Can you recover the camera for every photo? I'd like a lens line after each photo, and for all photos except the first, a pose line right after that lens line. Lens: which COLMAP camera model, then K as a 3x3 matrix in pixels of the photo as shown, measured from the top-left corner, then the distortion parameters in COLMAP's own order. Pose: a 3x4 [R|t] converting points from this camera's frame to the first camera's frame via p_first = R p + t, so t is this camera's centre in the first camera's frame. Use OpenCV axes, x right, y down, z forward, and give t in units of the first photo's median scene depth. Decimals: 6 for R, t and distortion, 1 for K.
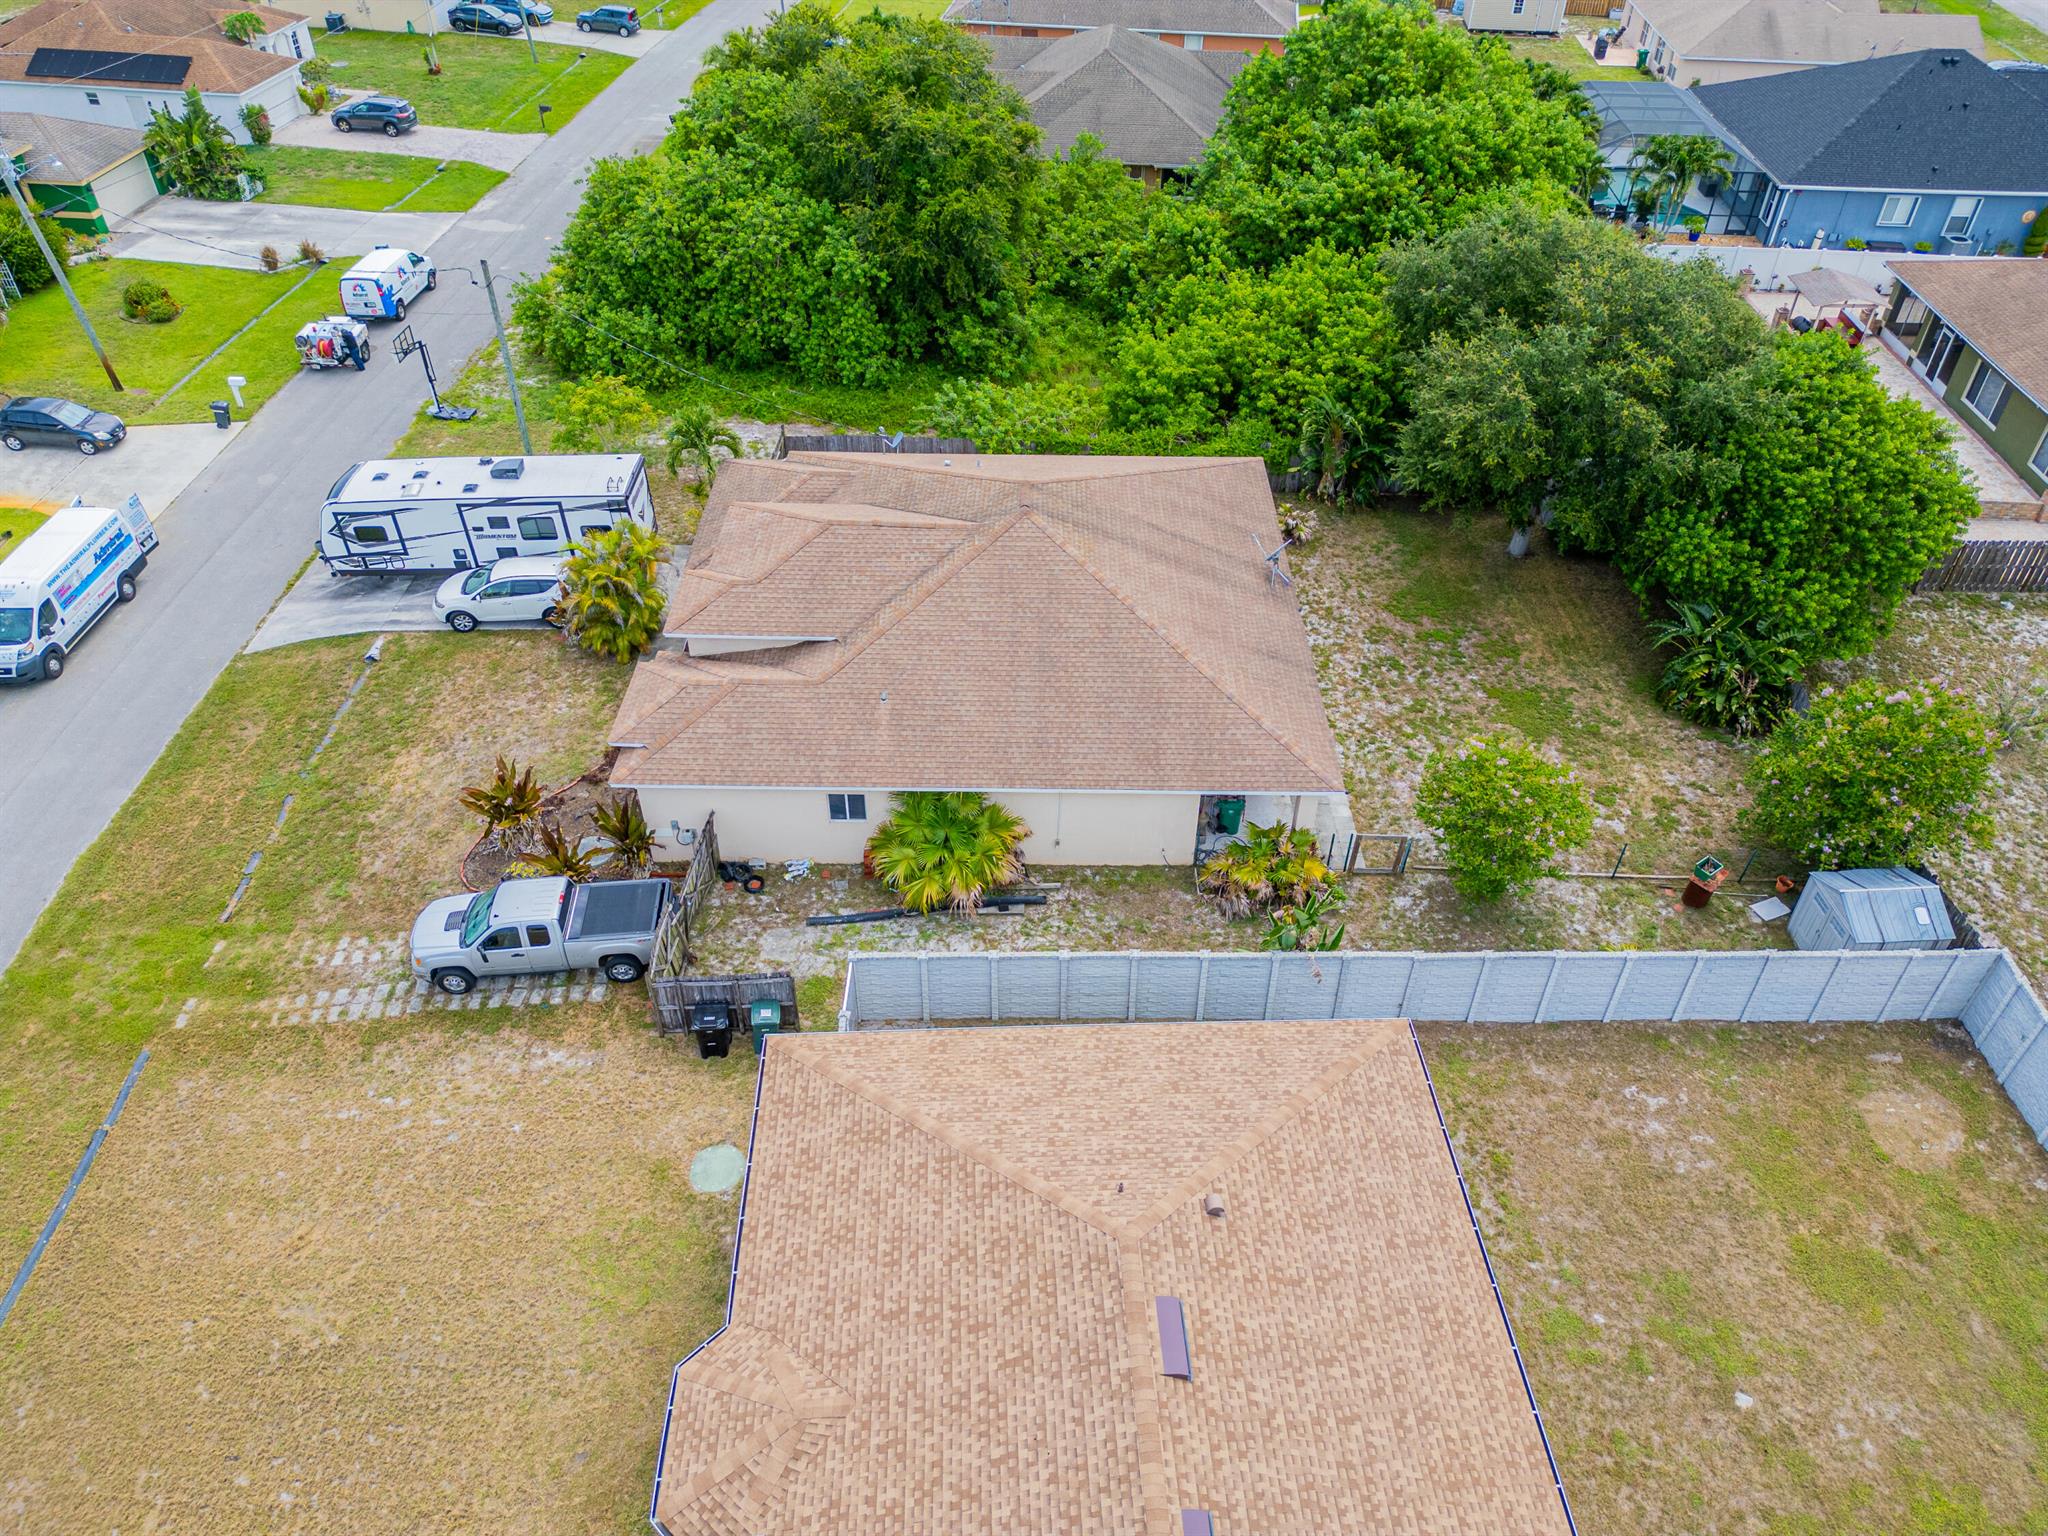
lens RADIAL K [[1449.8, 0, 1032.6], [0, 1449.8, 767.7], [0, 0, 1]] dist [0.008196, -0.000919]
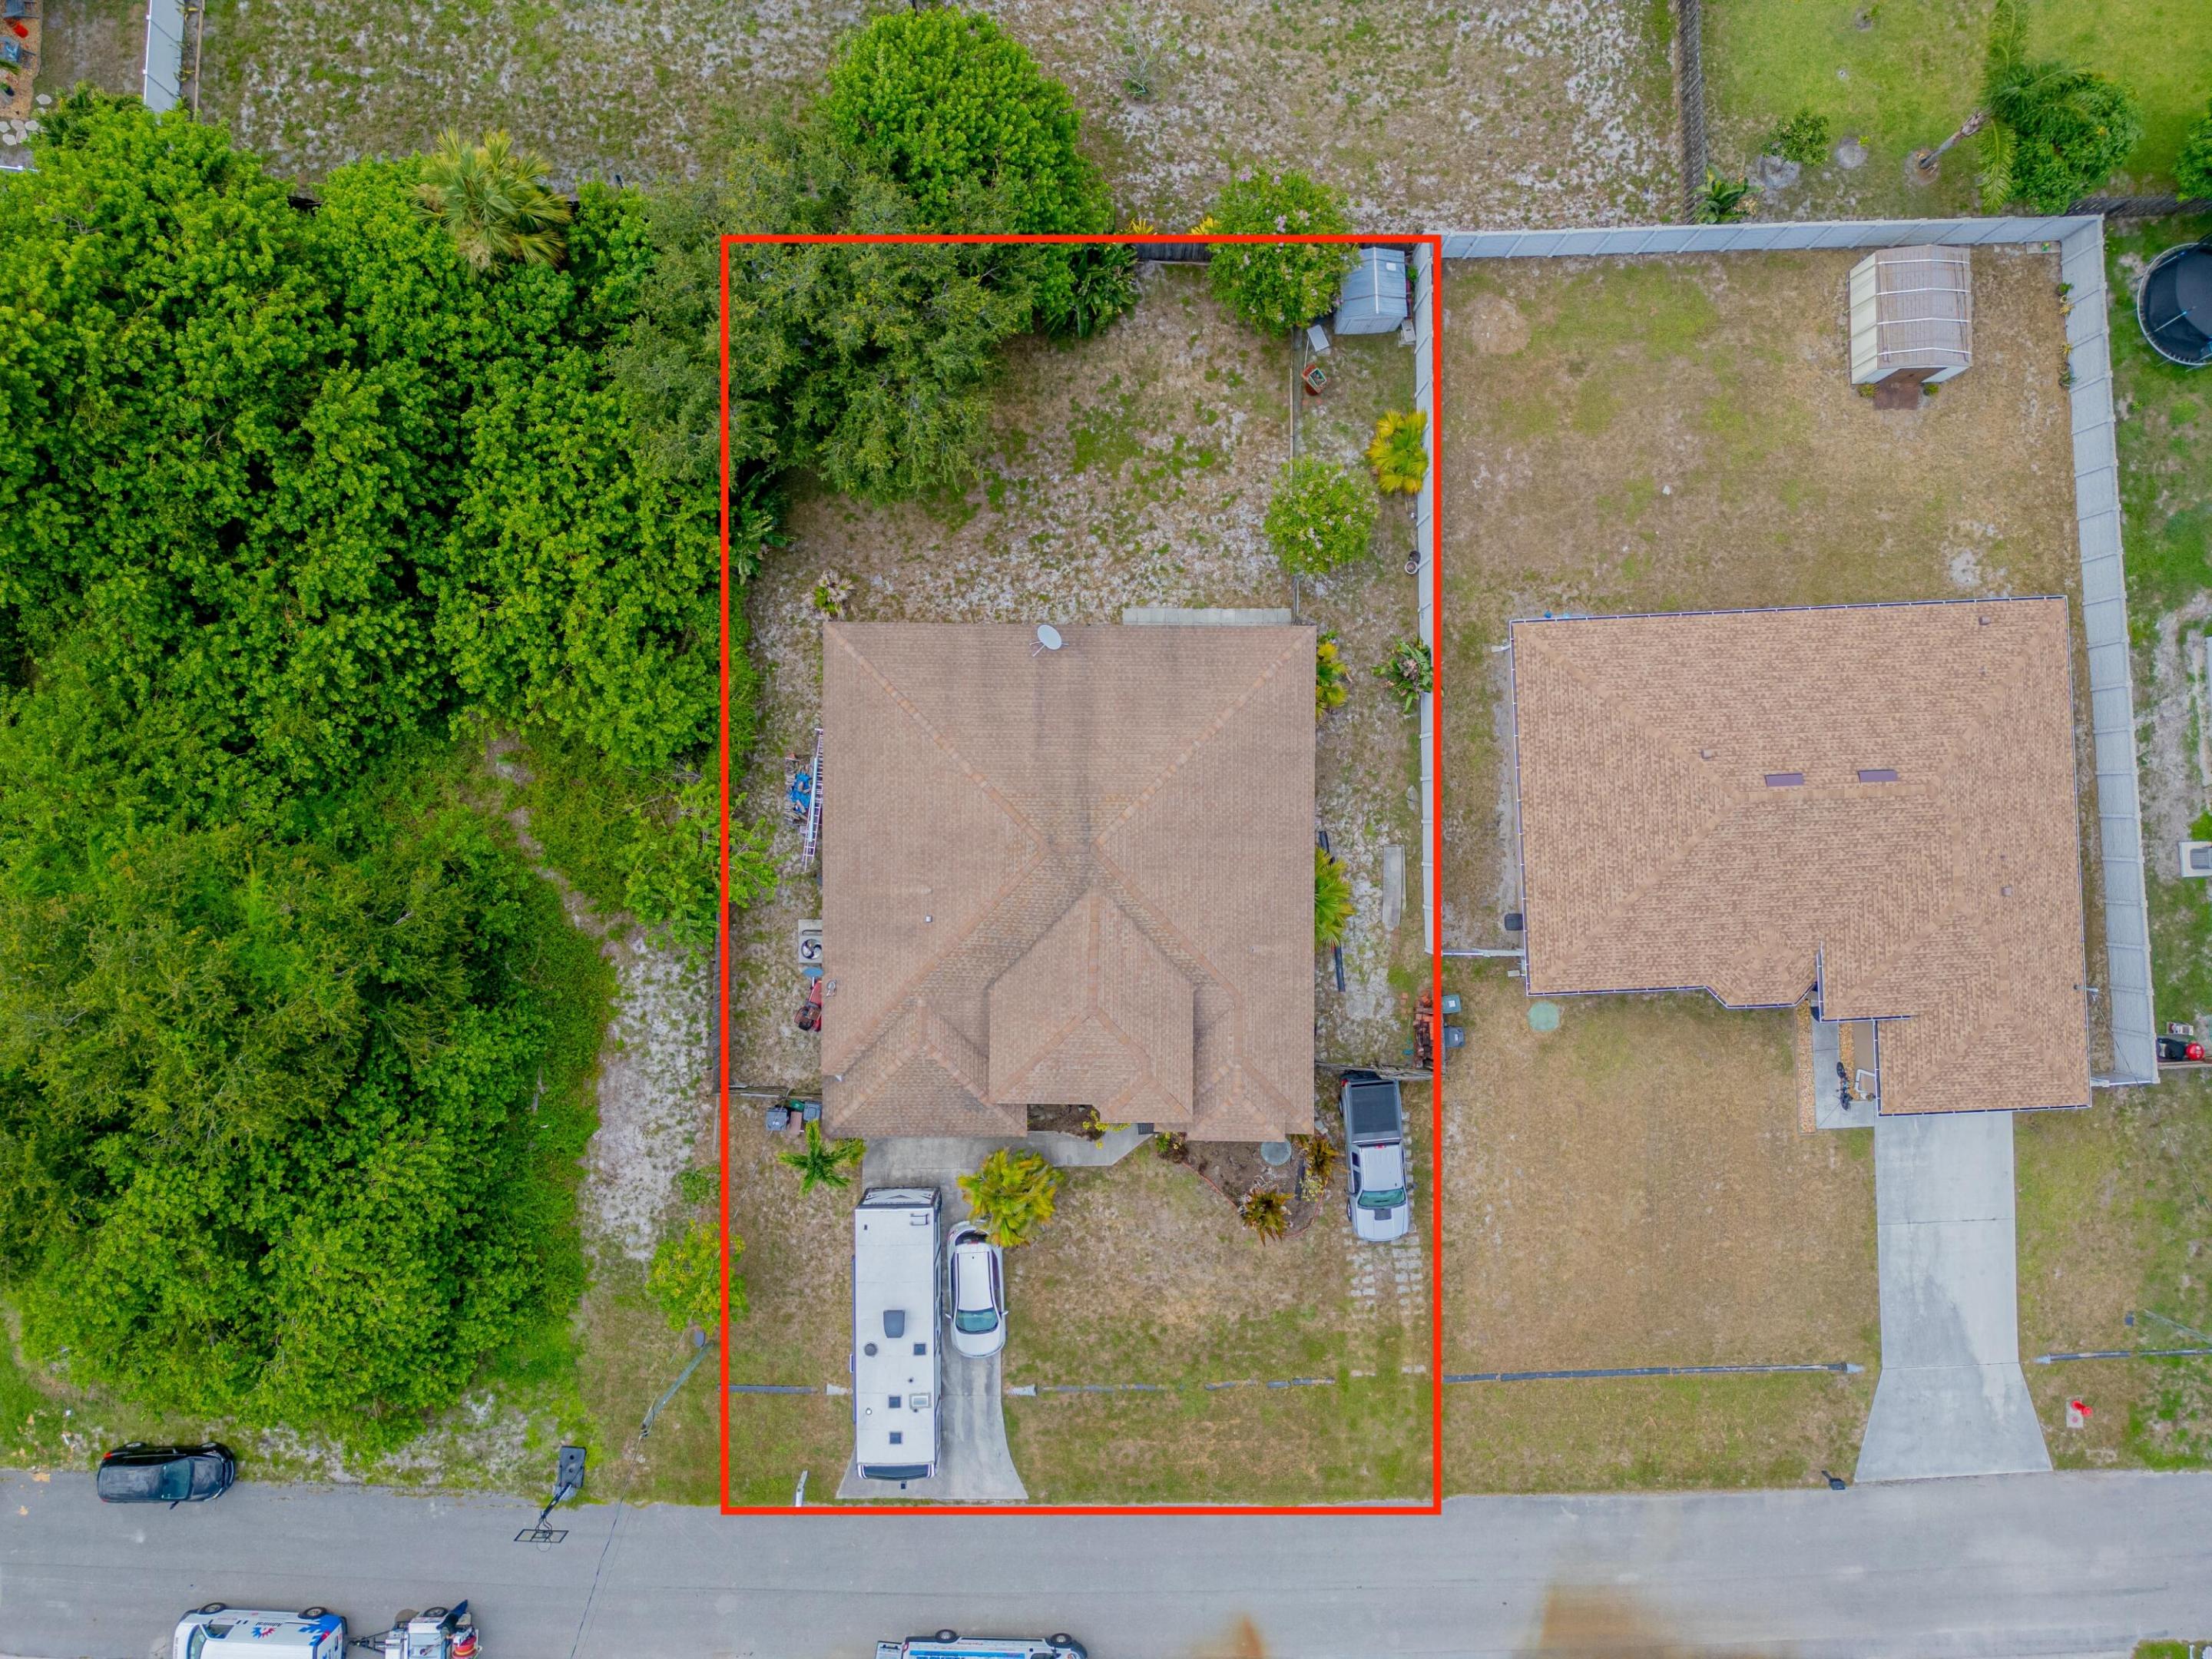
lens RADIAL K [[1535.6, 0, 1104.4], [0, 1535.6, 836.5], [0, 0, 1]] dist [-0.000851, 0.000206]
pose [[-0.000570, -0.999950, -0.010005, 0.020522], [0.624081, -0.008173, 0.781317, -1.296035], [-0.781360, -0.005798, 0.624054, 0.204089]]
